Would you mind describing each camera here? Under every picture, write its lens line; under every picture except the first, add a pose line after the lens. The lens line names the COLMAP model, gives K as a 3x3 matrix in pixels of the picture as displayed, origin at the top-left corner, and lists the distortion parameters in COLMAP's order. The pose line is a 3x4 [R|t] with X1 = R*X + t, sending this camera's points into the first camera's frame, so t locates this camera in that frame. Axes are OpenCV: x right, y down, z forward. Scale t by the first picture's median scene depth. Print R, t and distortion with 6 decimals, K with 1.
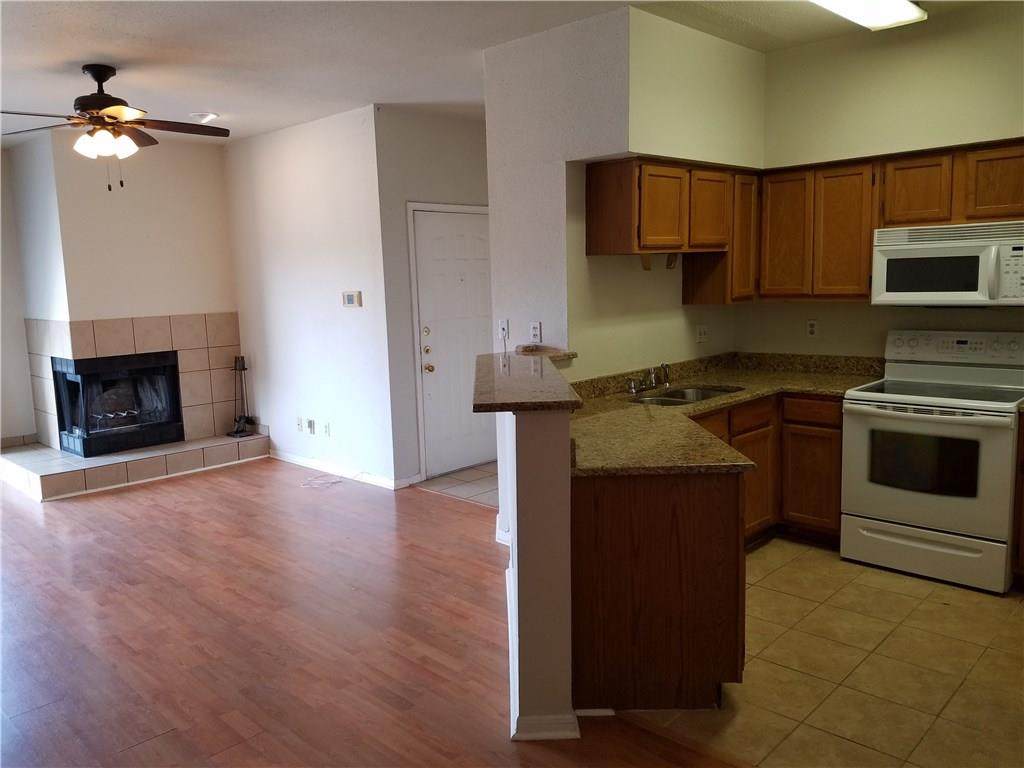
lens RADIAL K [[793.3, 0, 484.1], [0, 793.3, 372.3], [0, 0, 1]] dist [0.145460, -0.177358]
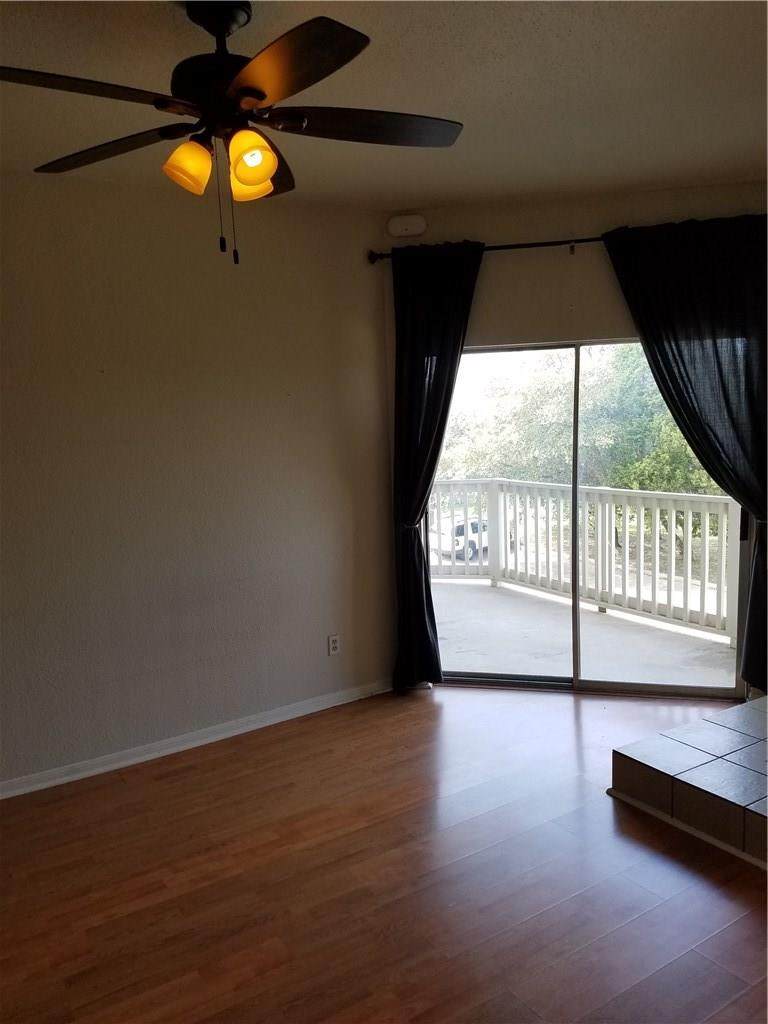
lens RADIAL K [[793.3, 0, 380.8], [0, 793.3, 511.3], [0, 0, 1]] dist [0.145460, -0.177358]
pose [[-0.188271, 0.155928, -0.969660, 0.019060], [-0.076218, 0.982019, 0.172714, -0.111816], [0.979155, 0.106422, -0.173002, 0.803923]]
